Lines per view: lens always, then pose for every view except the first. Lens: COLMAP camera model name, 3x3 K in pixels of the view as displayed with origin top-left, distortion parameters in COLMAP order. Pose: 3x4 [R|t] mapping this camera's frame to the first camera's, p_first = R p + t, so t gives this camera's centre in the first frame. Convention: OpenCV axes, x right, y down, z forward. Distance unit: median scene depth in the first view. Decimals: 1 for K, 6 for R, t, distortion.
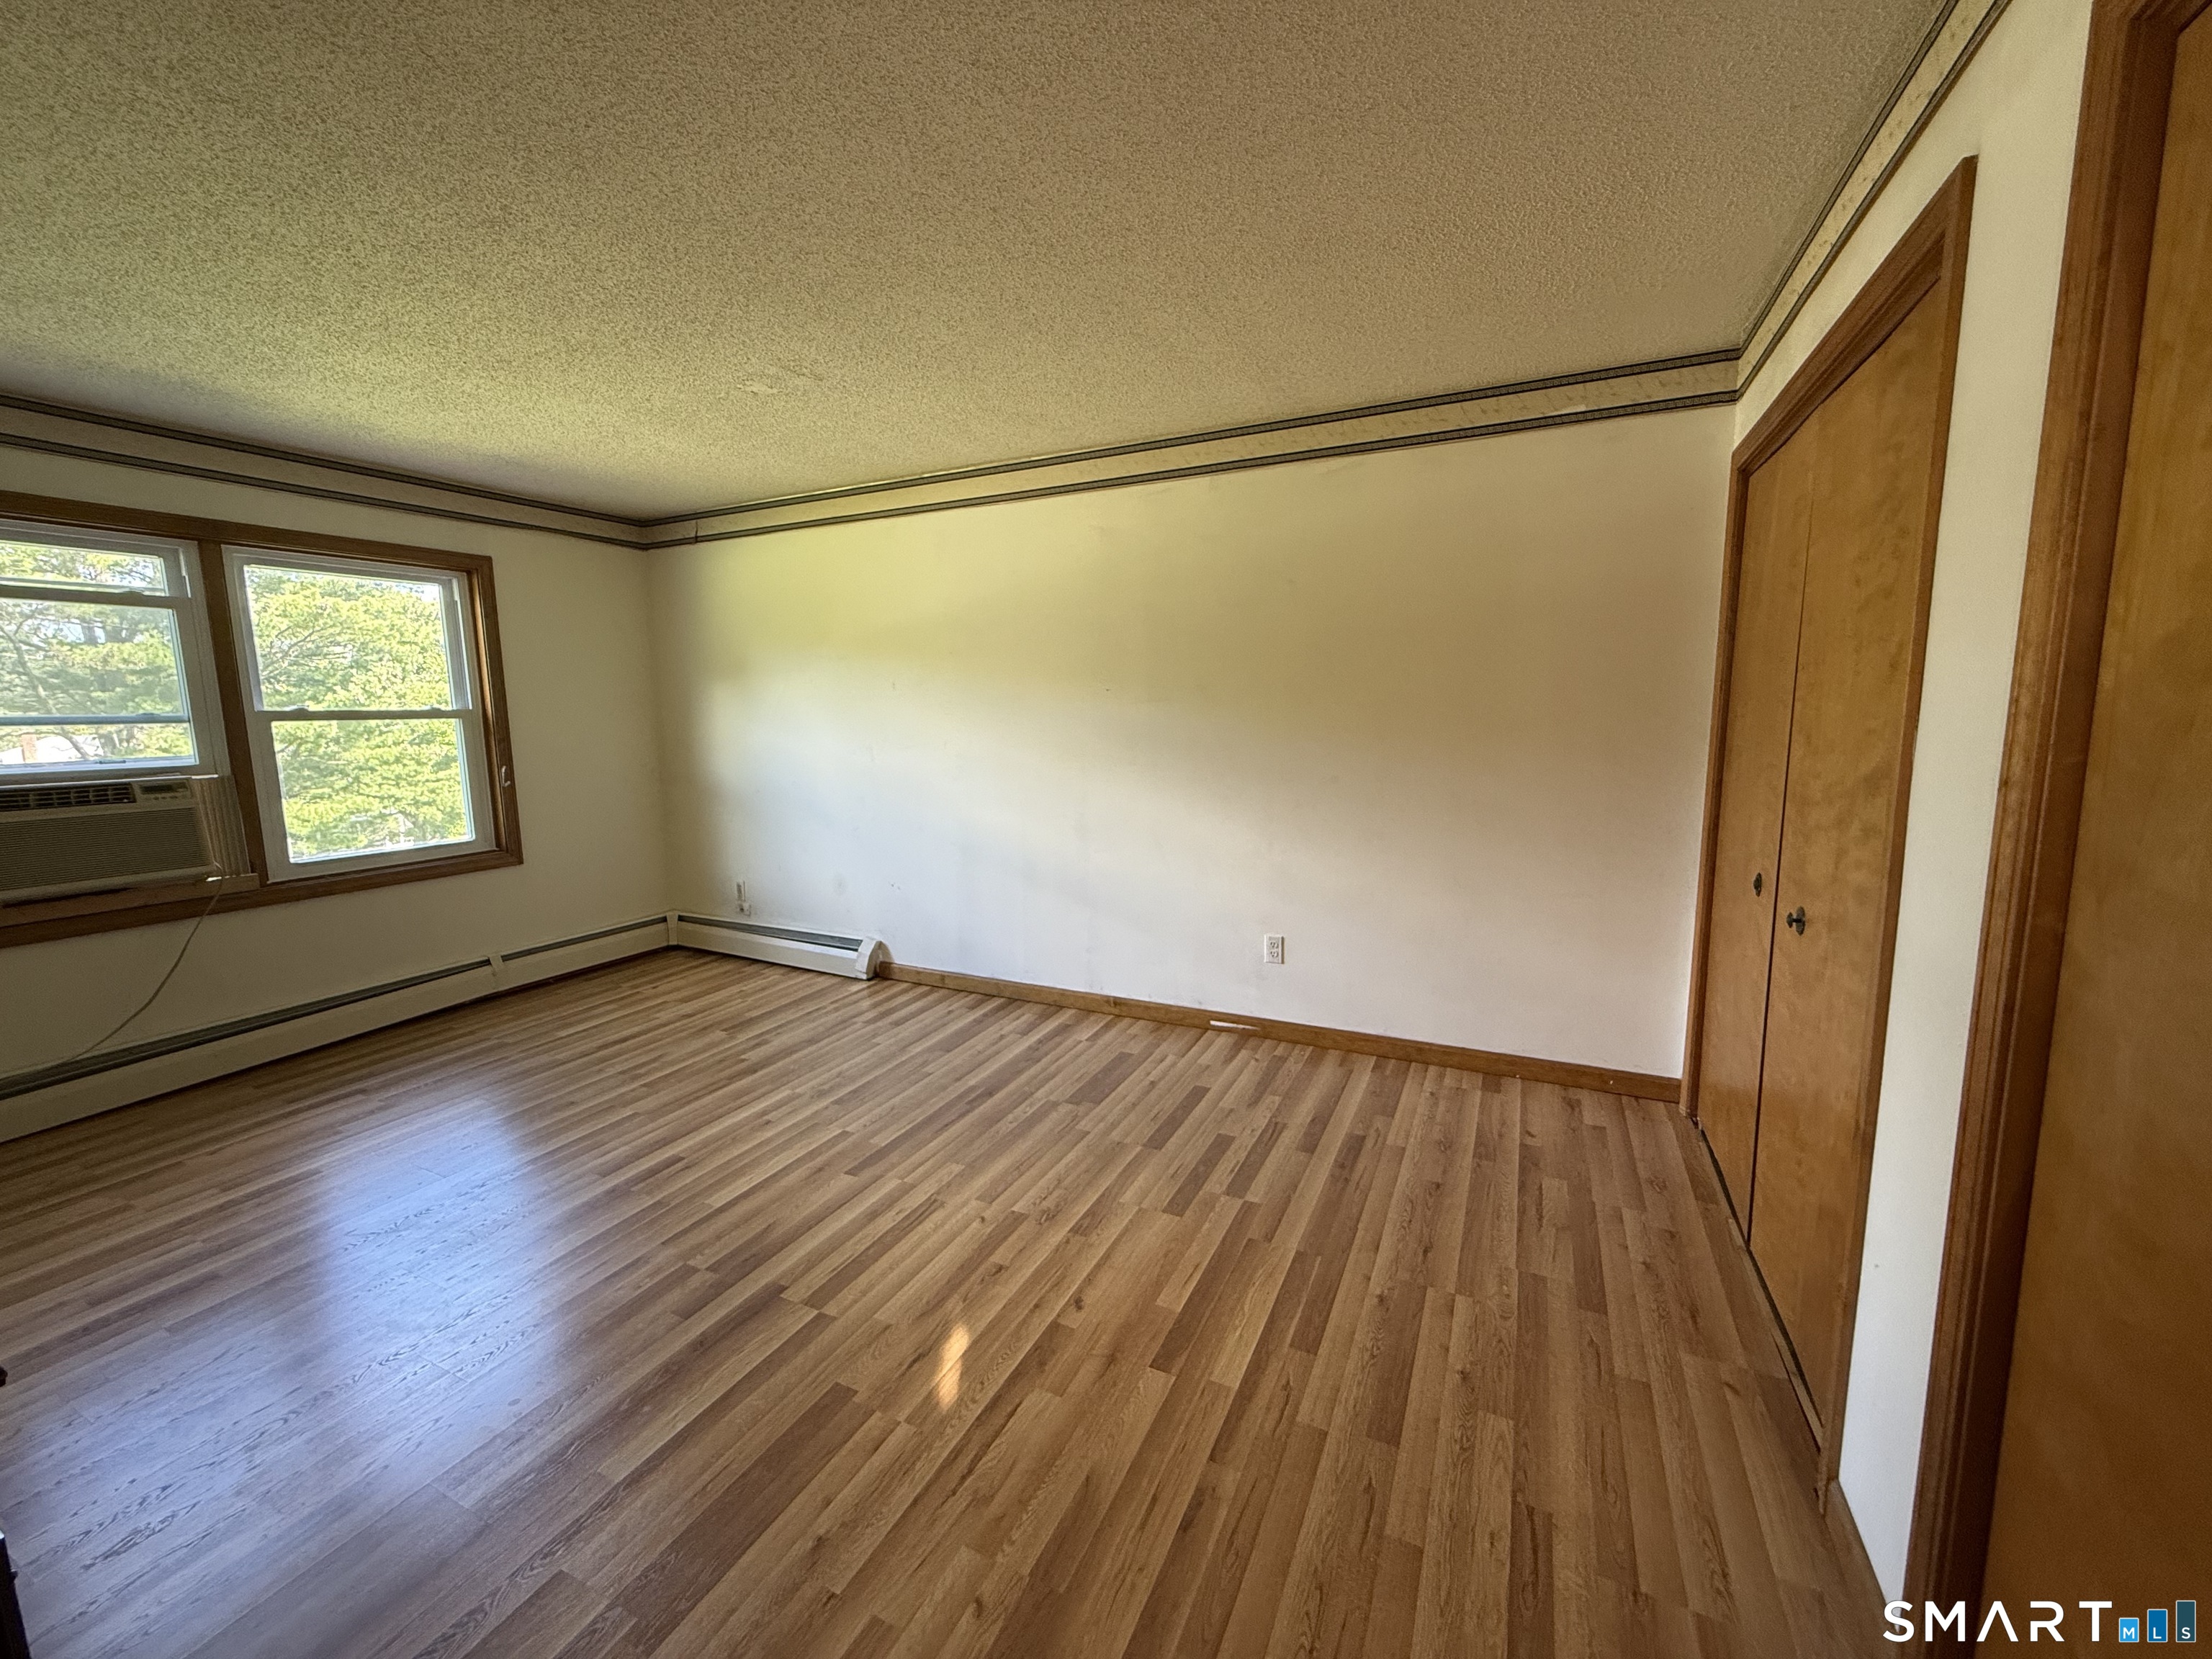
lens RADIAL K [[878.2, 0, 1098.5], [0, 878.2, 827.8], [0, 0, 1]] dist [0.001064, -0.000309]
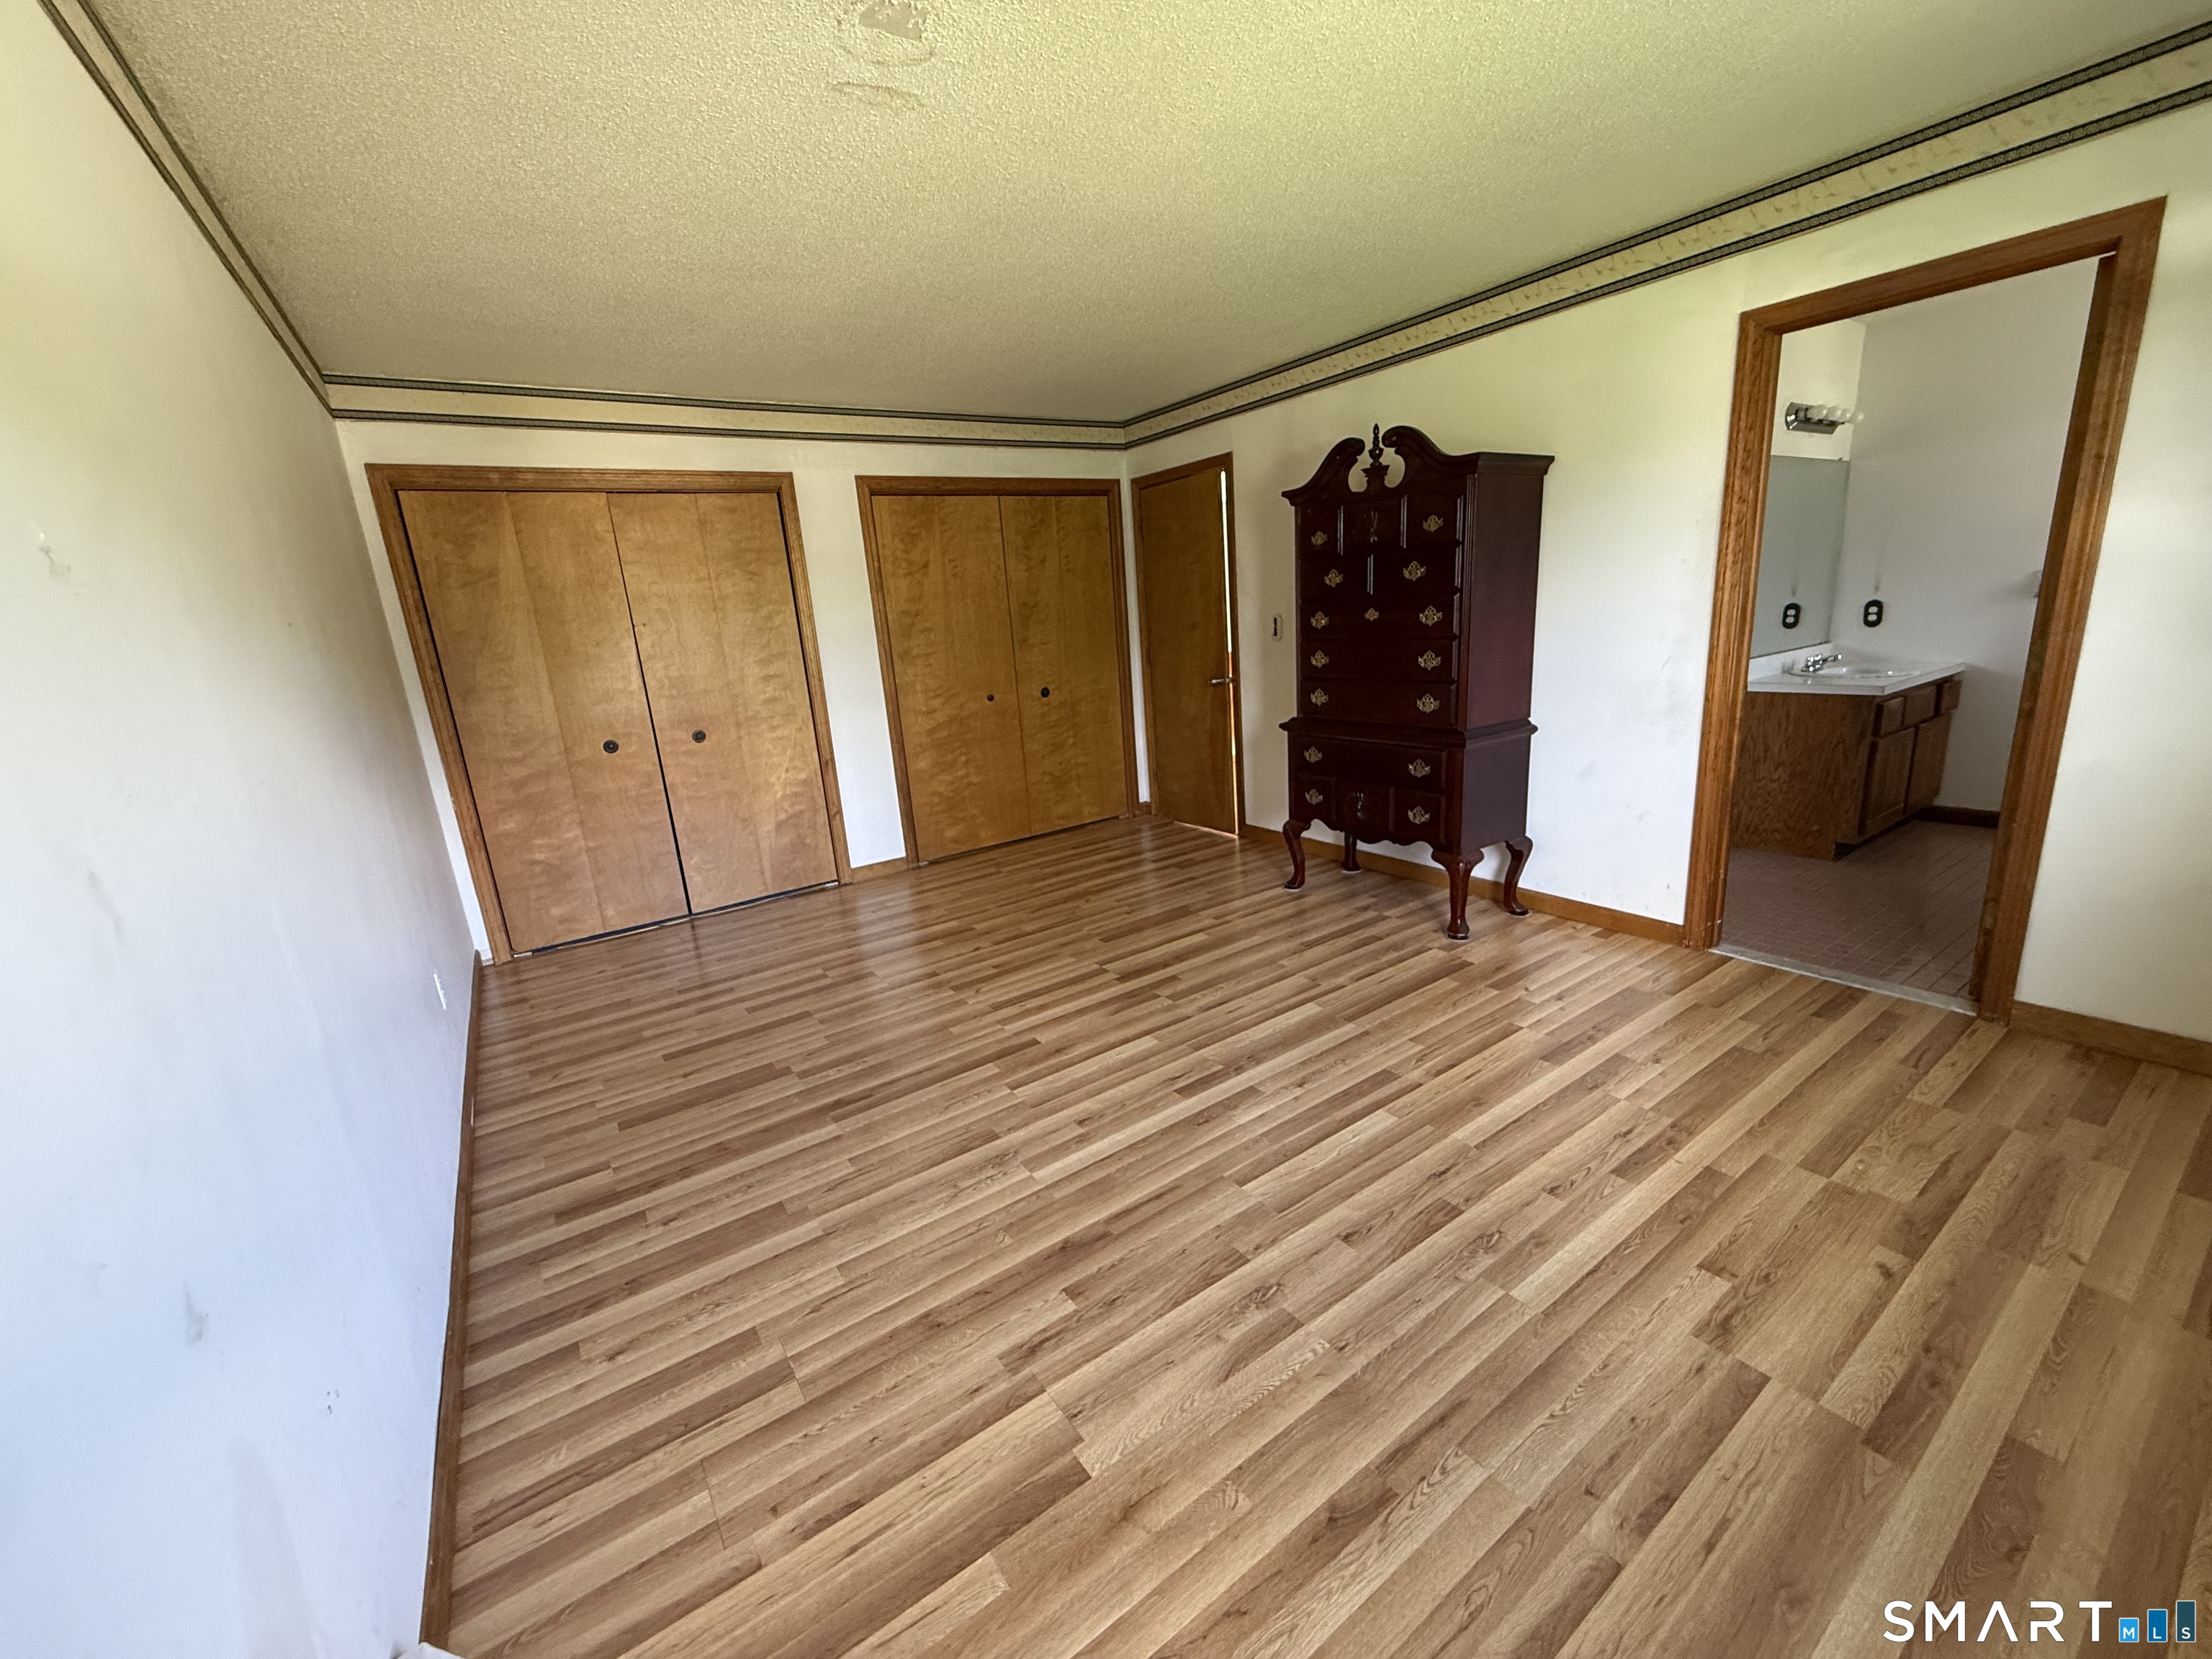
lens RADIAL K [[878.2, 0, 1098.5], [0, 878.2, 827.8], [0, 0, 1]] dist [0.001064, -0.000309]
pose [[-0.865622, -0.042415, 0.498898, -0.740142], [0.154391, 0.925242, 0.346540, -0.182112], [-0.476300, 0.376998, -0.794362, 1.452586]]
